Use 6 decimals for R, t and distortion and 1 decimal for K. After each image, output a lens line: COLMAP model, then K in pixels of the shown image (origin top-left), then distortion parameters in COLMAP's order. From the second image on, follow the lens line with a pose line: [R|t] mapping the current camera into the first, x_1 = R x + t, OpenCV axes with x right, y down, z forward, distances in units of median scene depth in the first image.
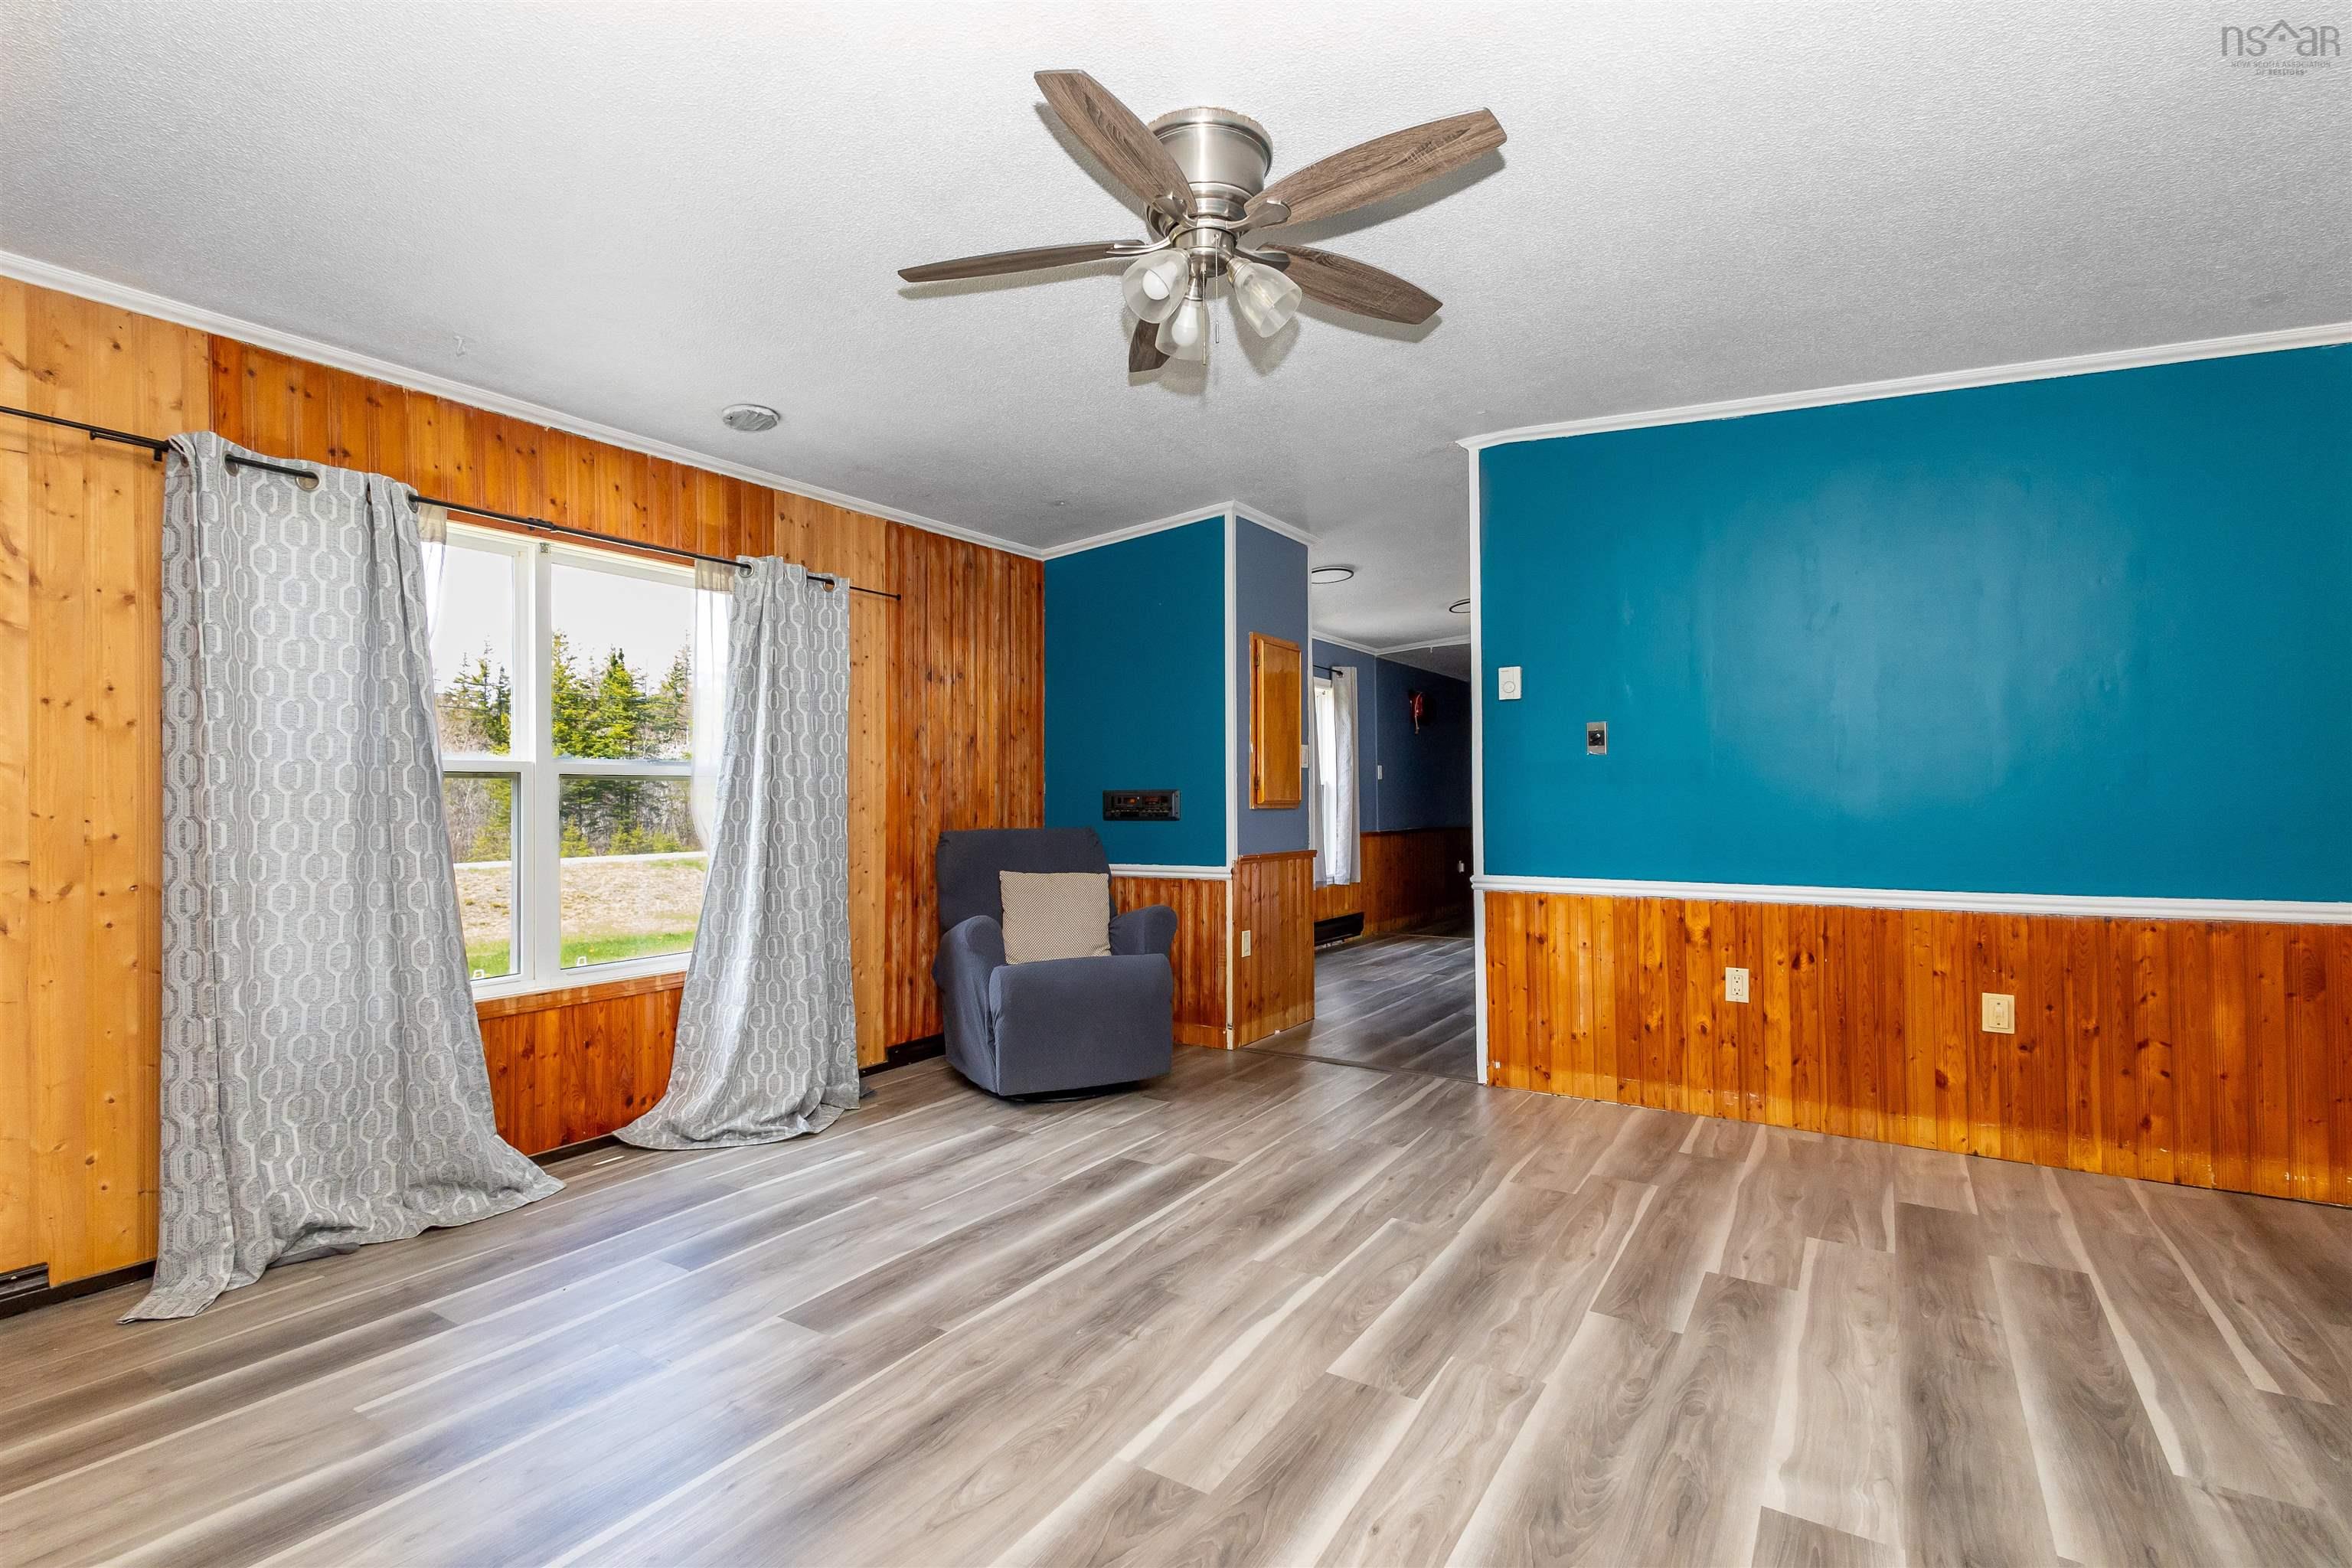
lens RADIAL K [[1078.7, 0, 1177.6], [0, 1078.7, 785.4], [0, 0, 1]] dist [0.008768, 0.000075]
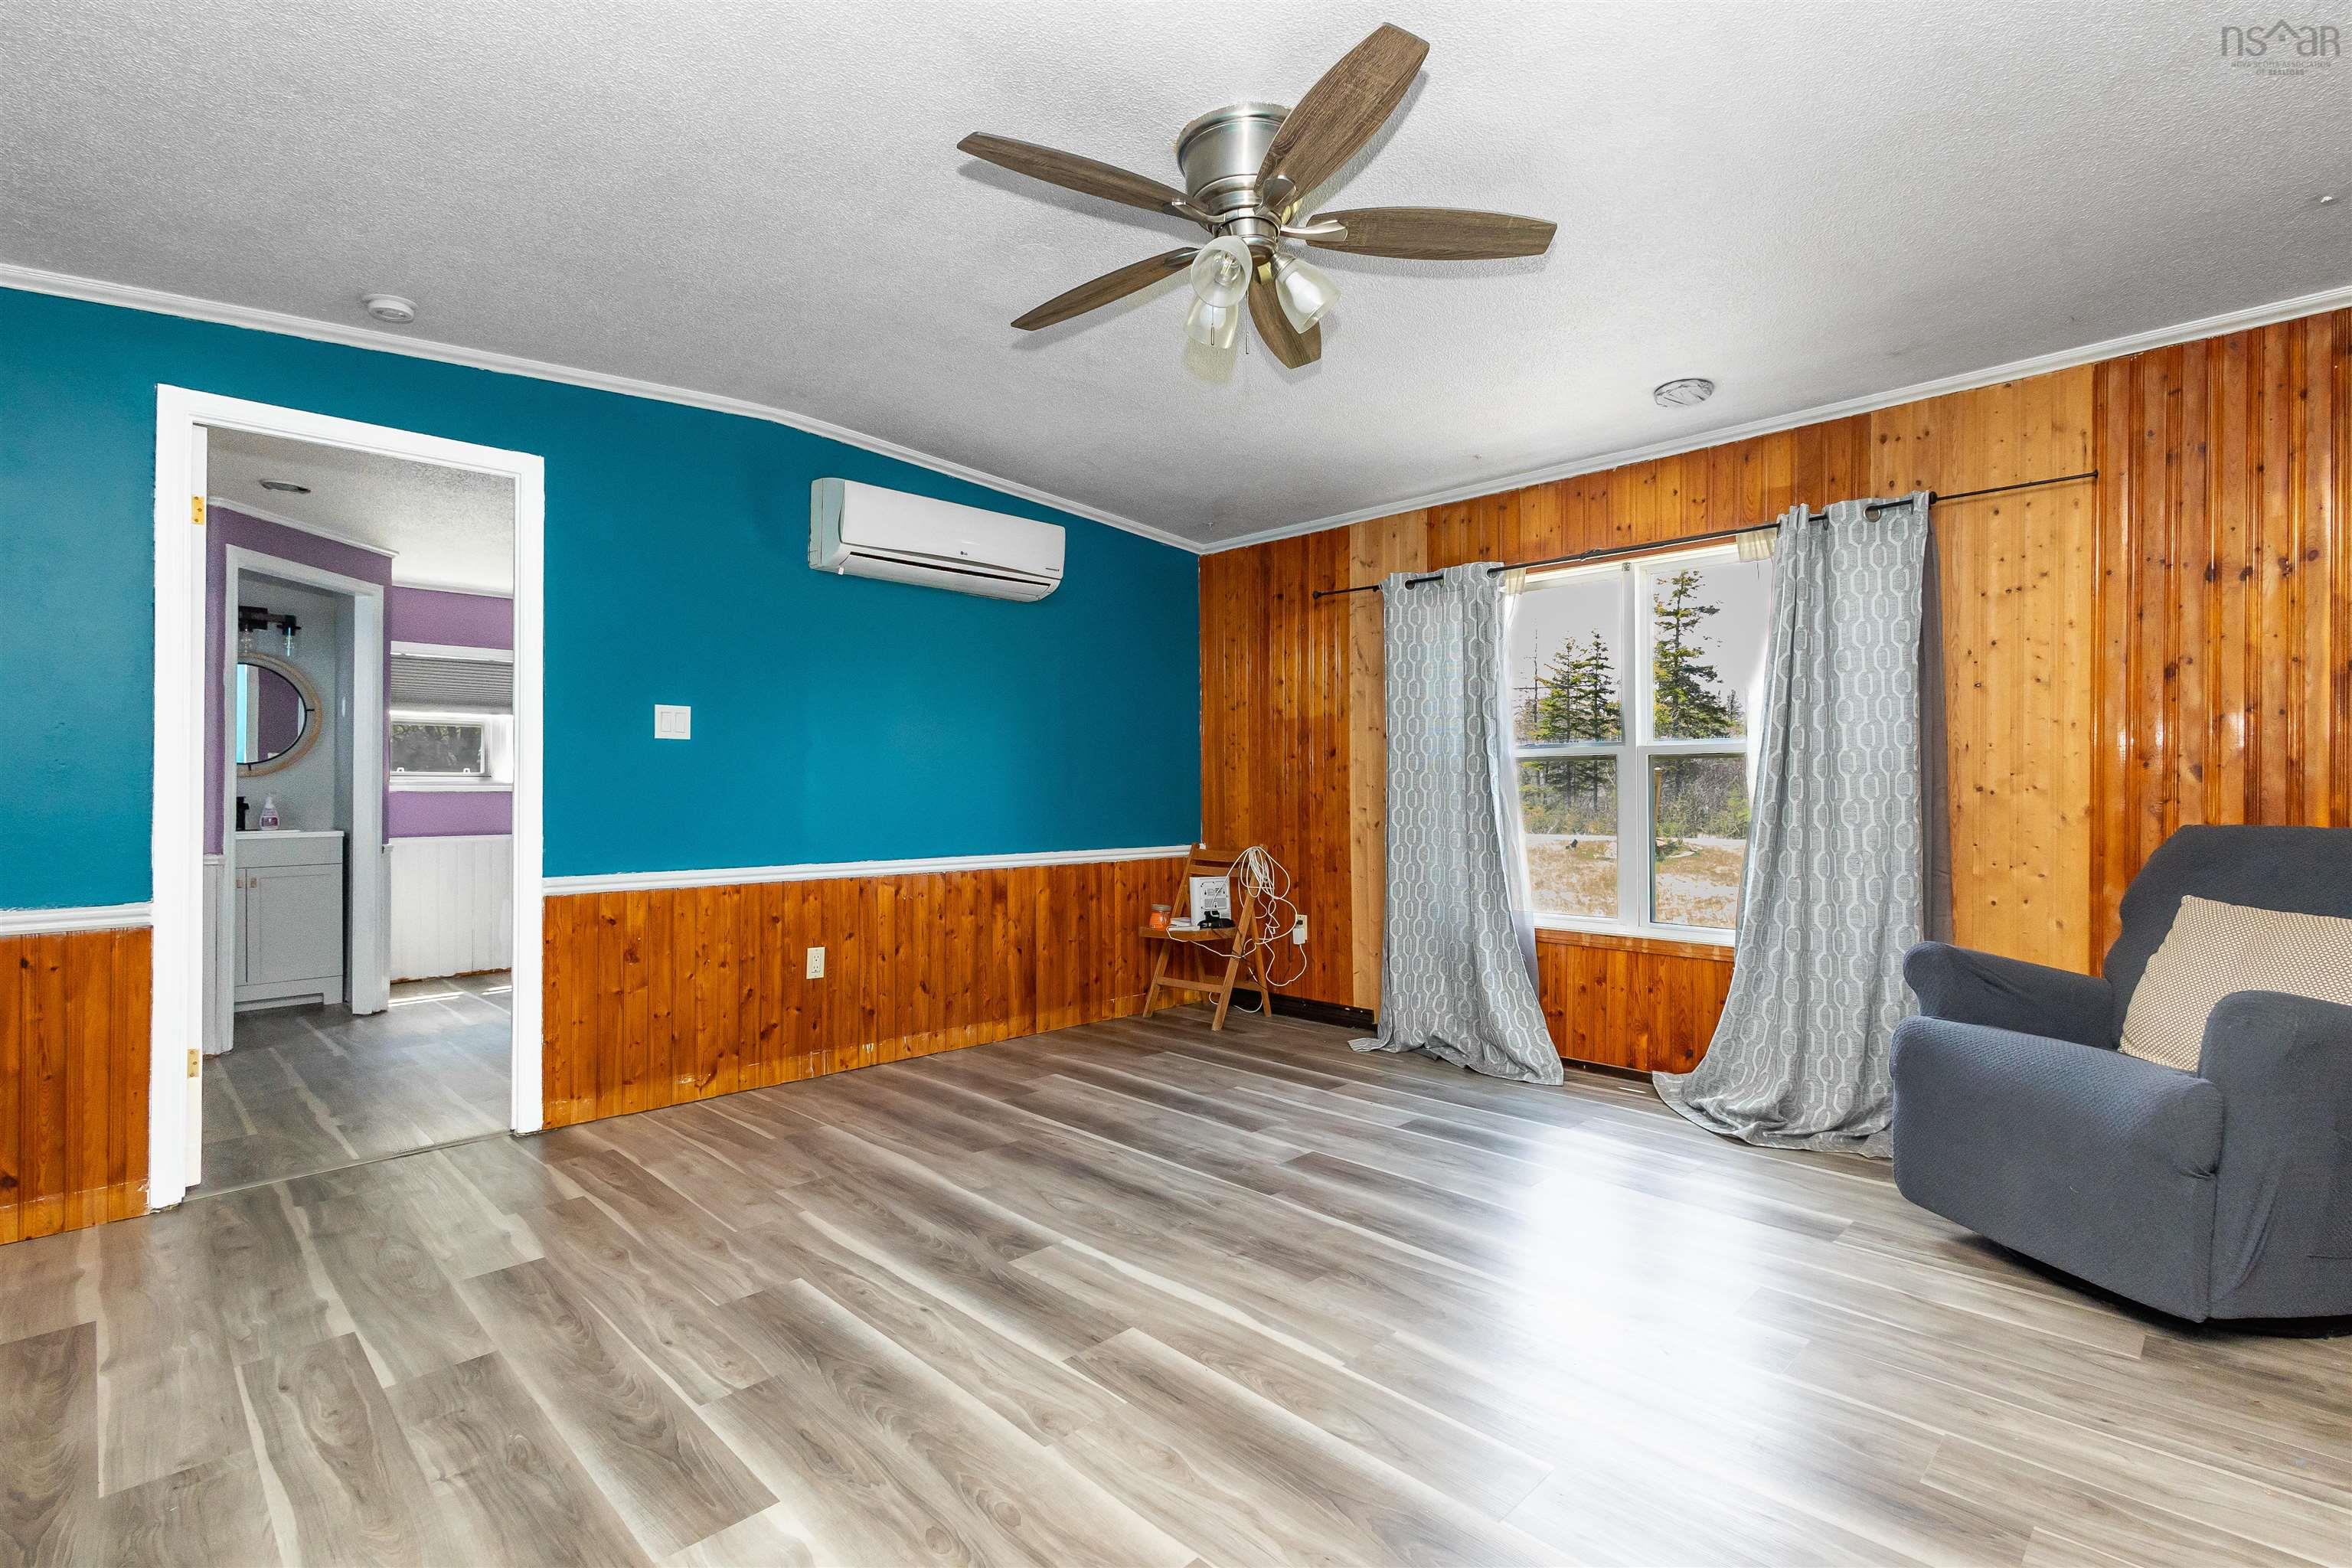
lens RADIAL K [[1078.7, 0, 1176.9], [0, 1078.7, 782.6], [0, 0, 1]] dist [0.008768, 0.000075]
pose [[-0.207145, 0.006734, -0.978287, 0.869293], [0.018302, 0.999828, 0.003007, 0.008136], [0.978139, -0.017282, -0.207233, 0.957724]]
